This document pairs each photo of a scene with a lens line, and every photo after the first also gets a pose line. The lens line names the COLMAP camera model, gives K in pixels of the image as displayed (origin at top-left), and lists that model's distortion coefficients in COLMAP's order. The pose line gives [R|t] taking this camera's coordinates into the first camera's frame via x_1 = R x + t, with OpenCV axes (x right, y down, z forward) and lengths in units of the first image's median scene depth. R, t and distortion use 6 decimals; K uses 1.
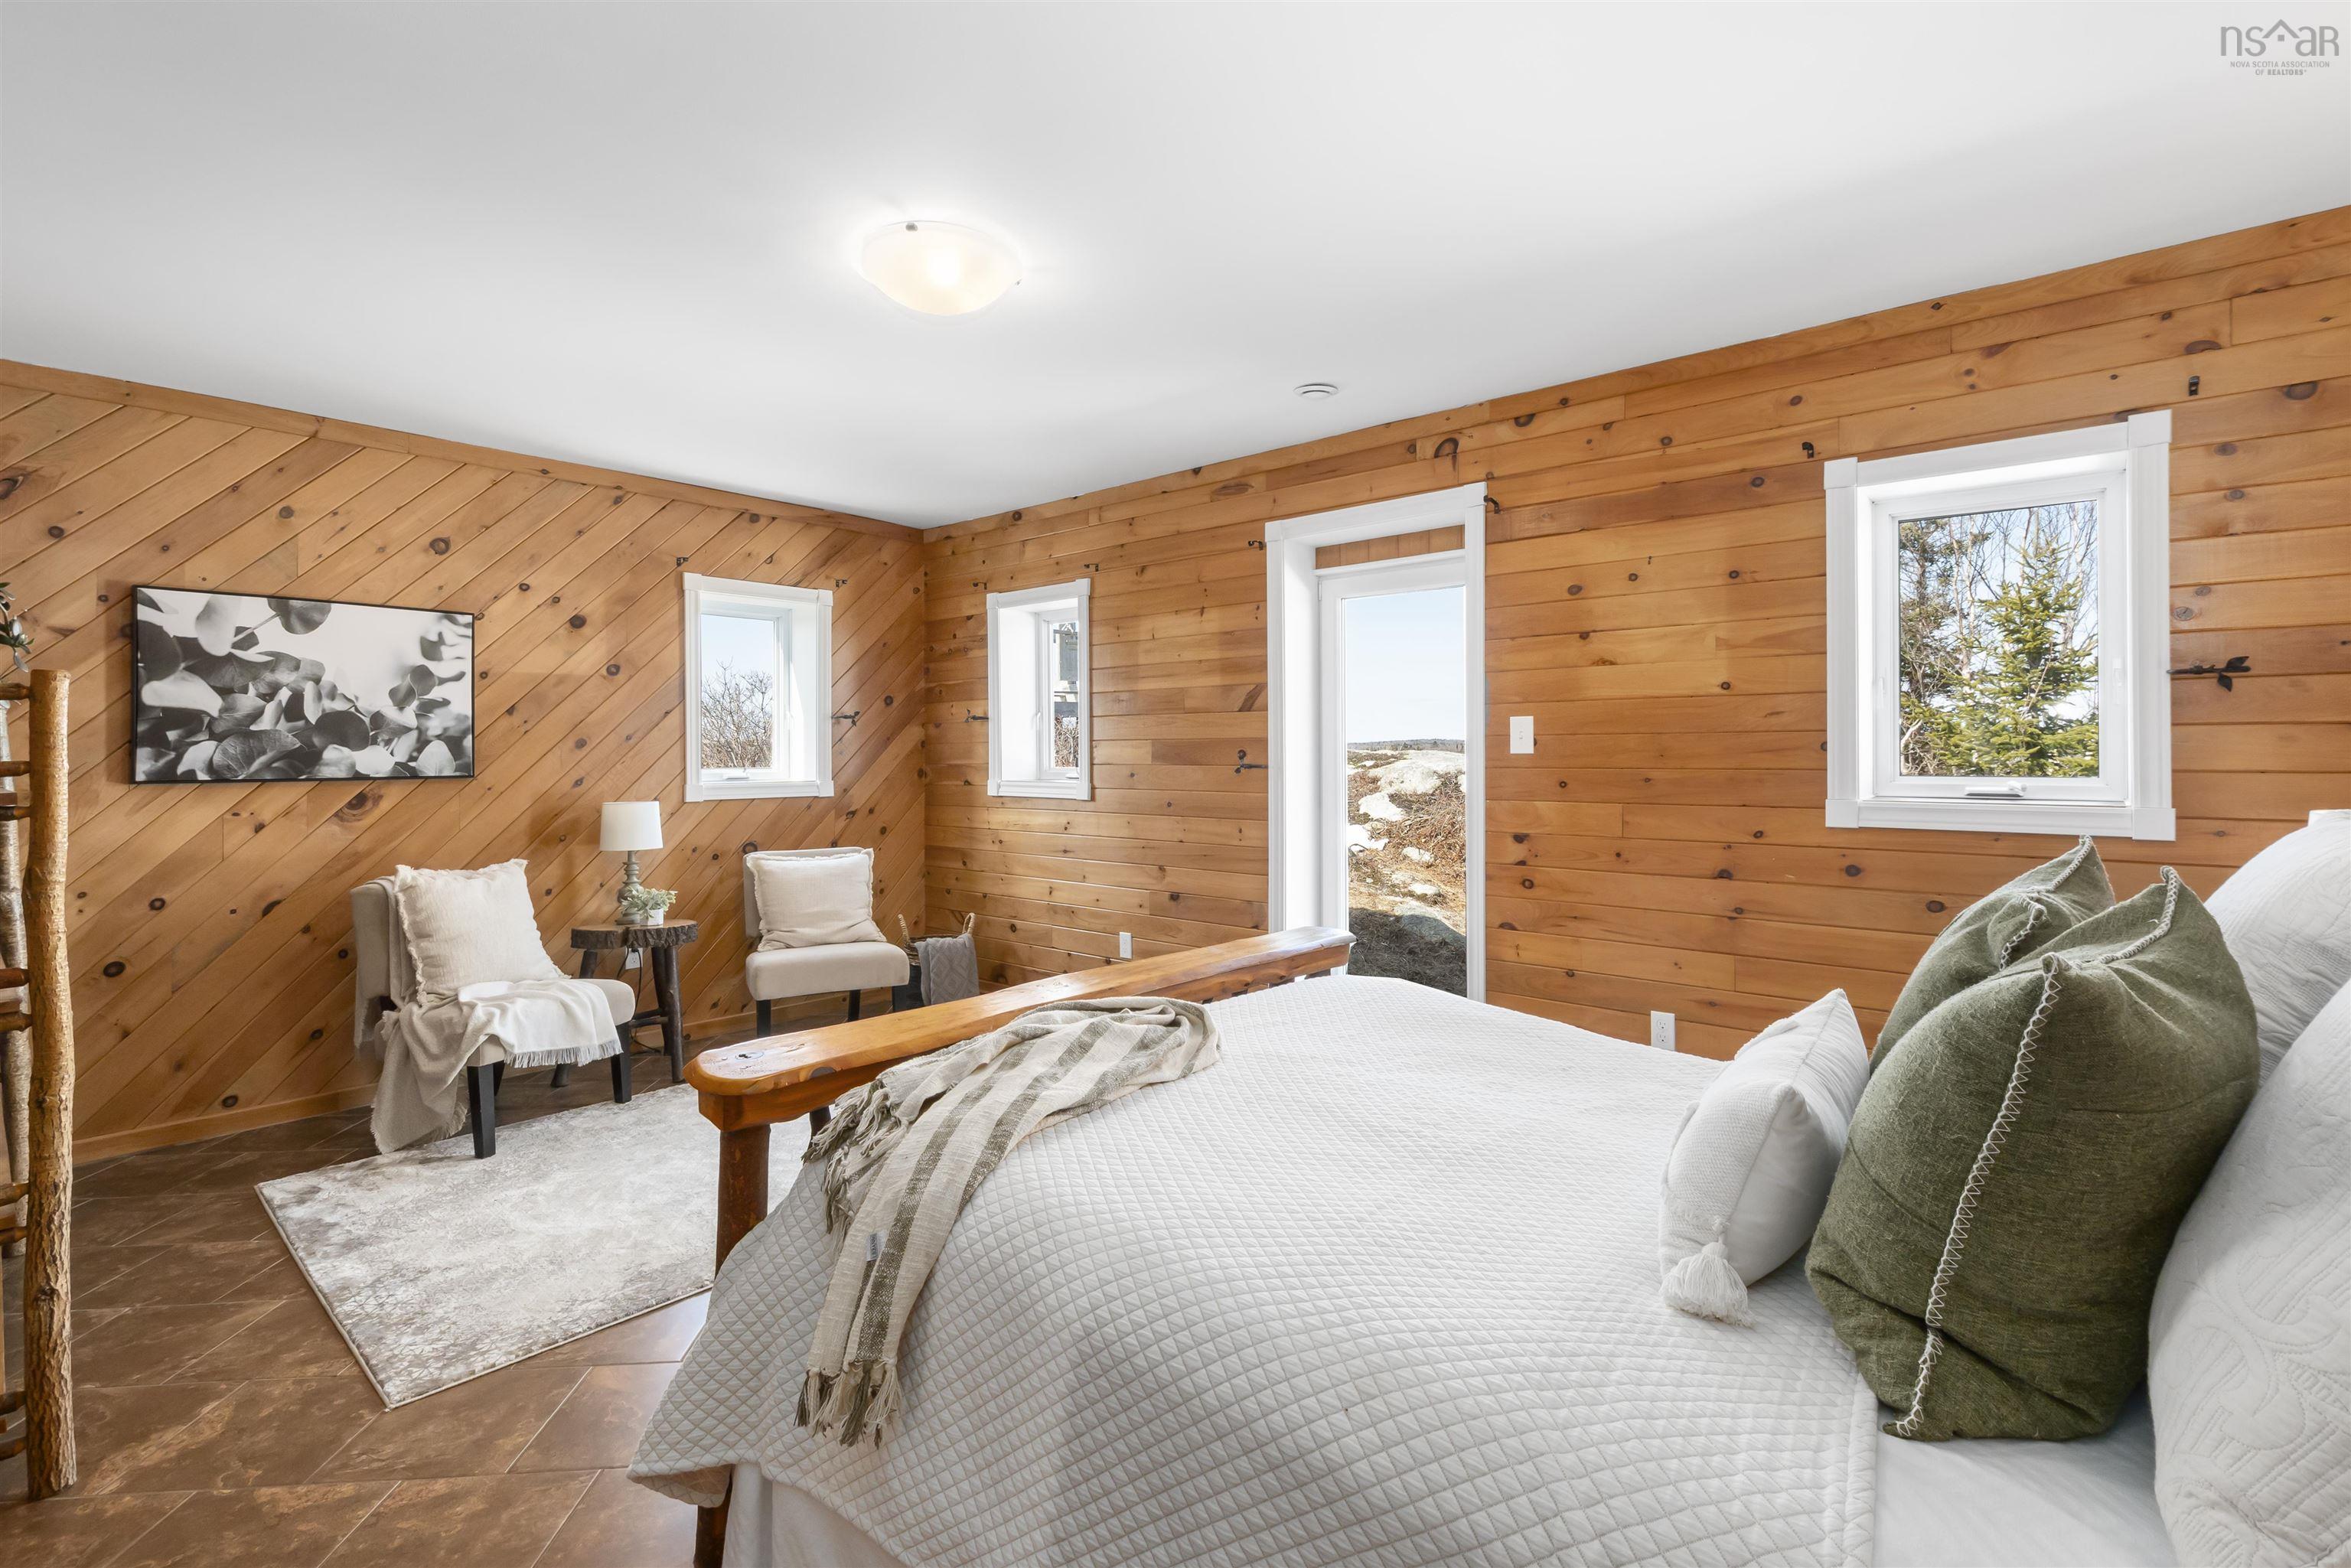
lens RADIAL K [[1051.0, 0, 1176.6], [0, 1051.0, 759.1], [0, 0, 1]] dist [0.000561, -0.003221]
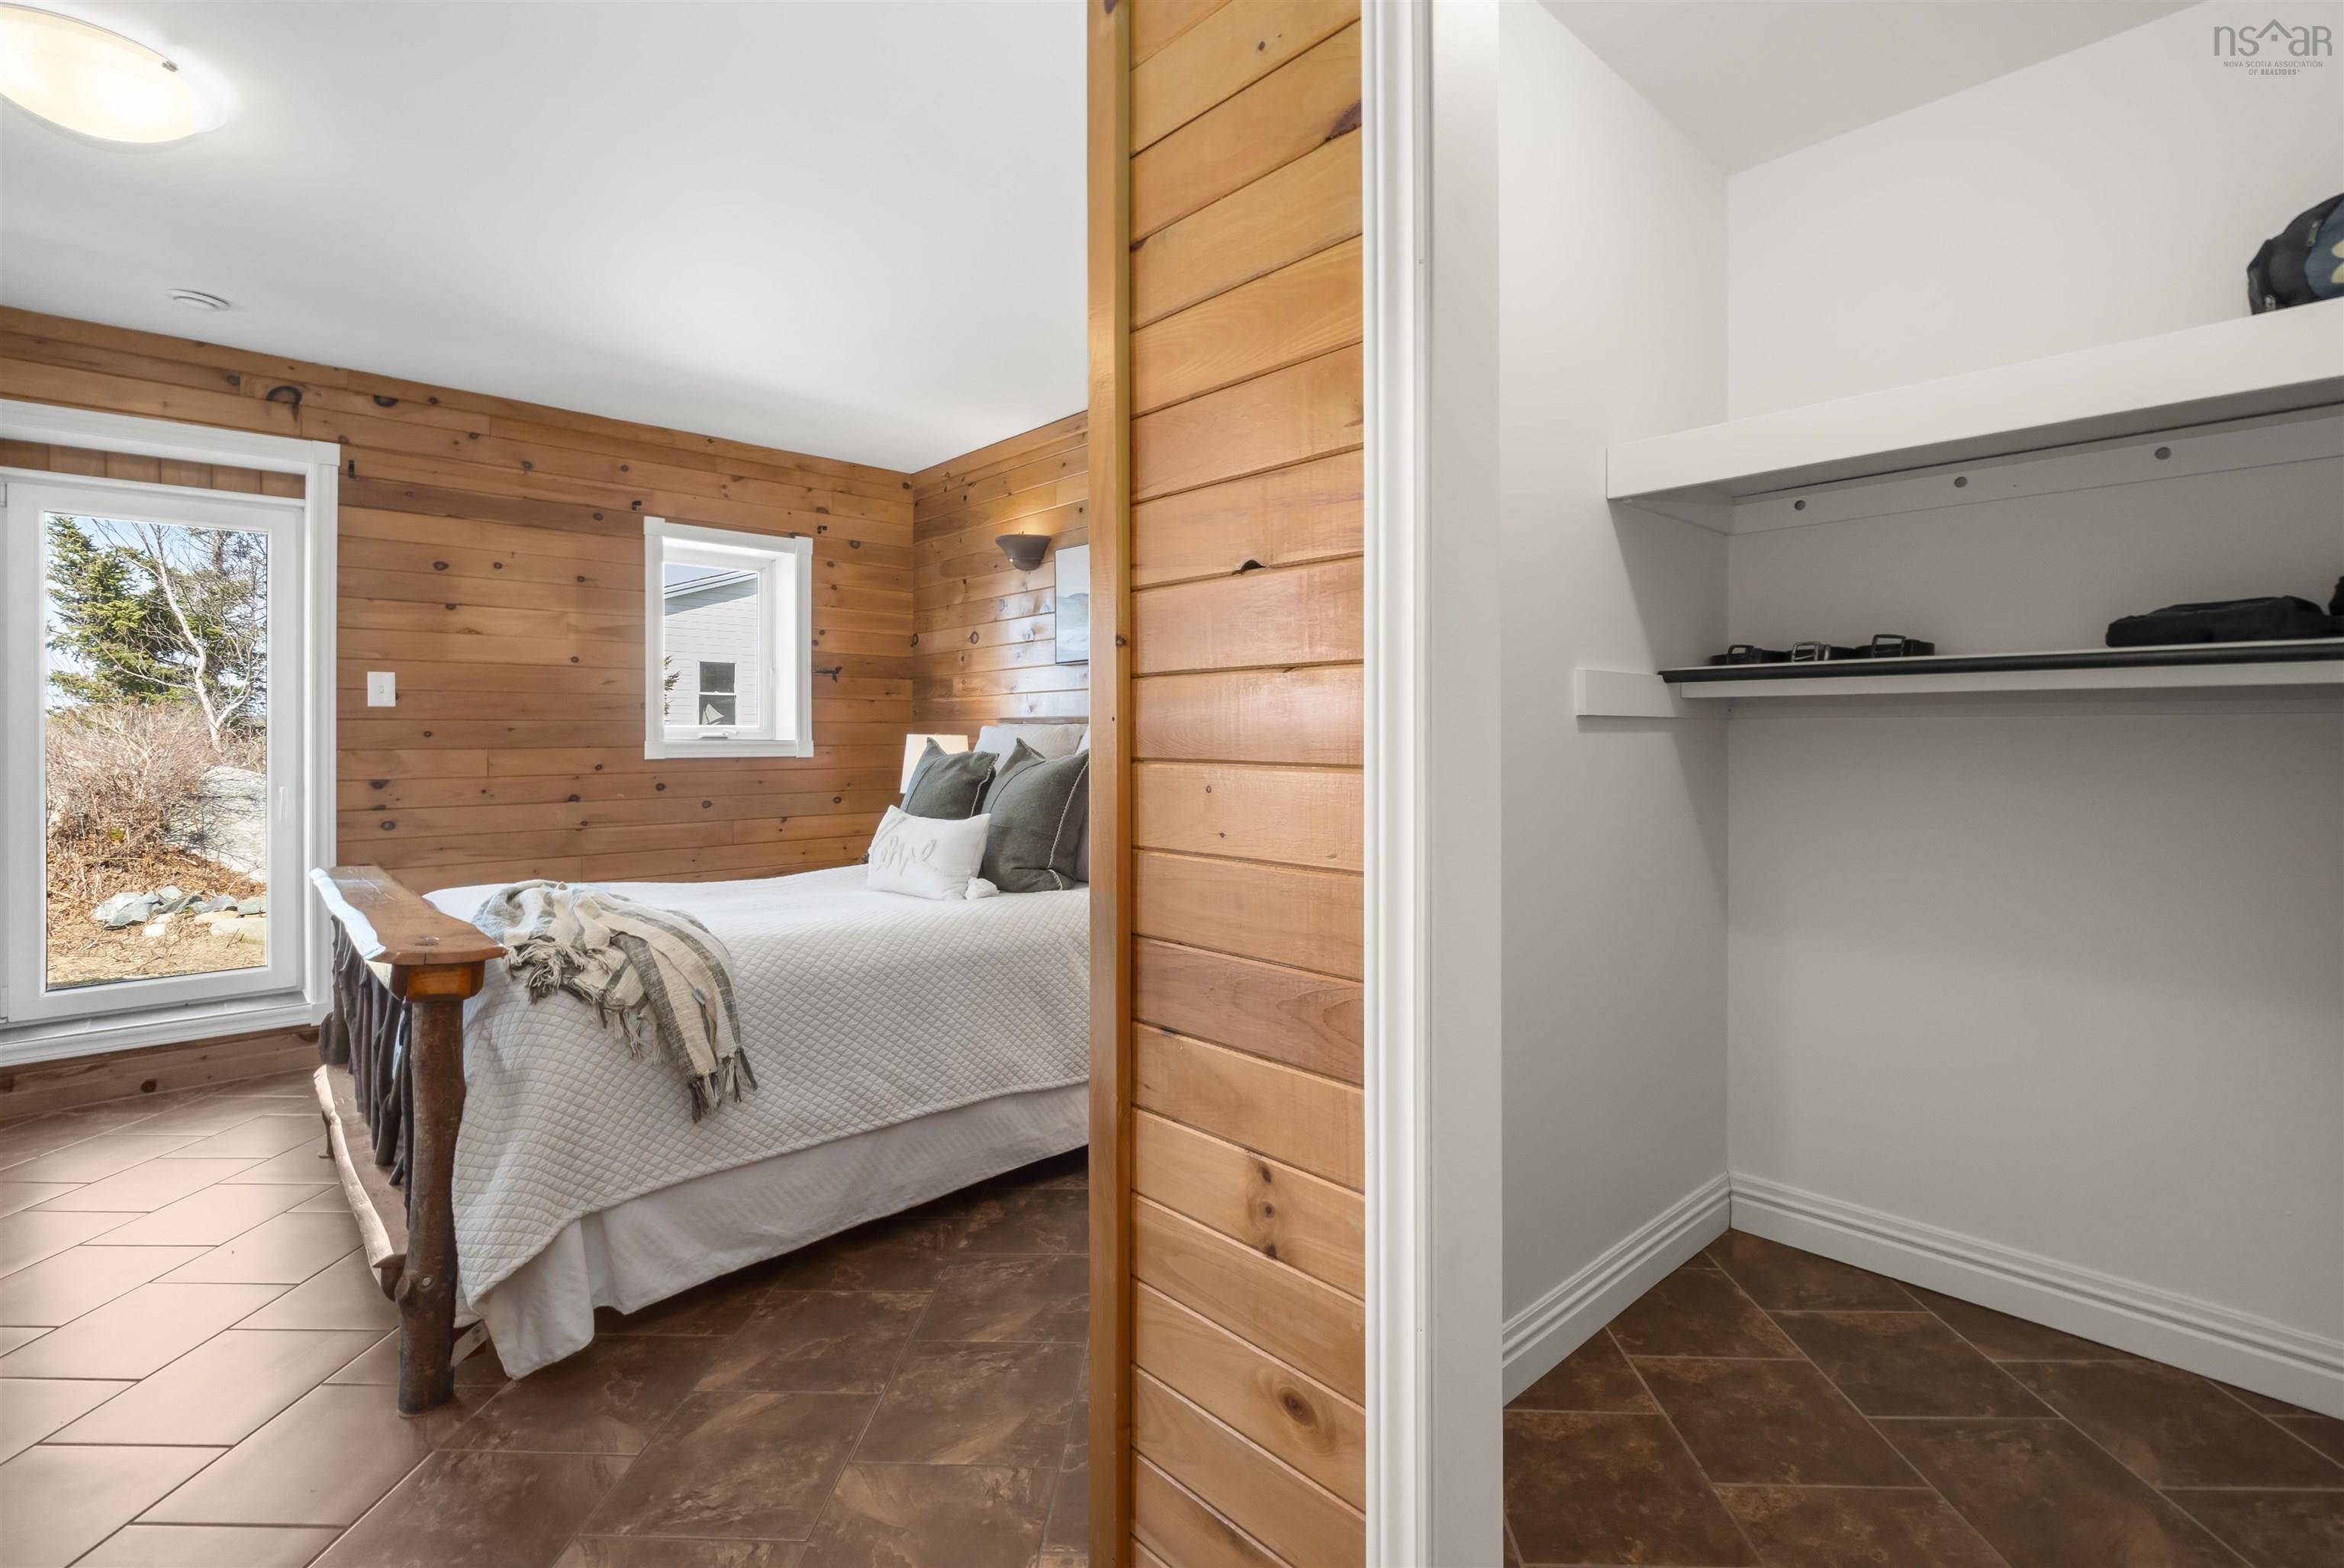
lens RADIAL K [[1046.9, 0, 1175.1], [0, 1046.9, 766.9], [0, 0, 1]] dist [-0.002266, -0.000395]
pose [[0.137666, -0.024811, 0.990168, -0.701385], [0.007781, 0.999682, 0.023967, 0.042201], [-0.990448, 0.004405, 0.137815, 0.039347]]
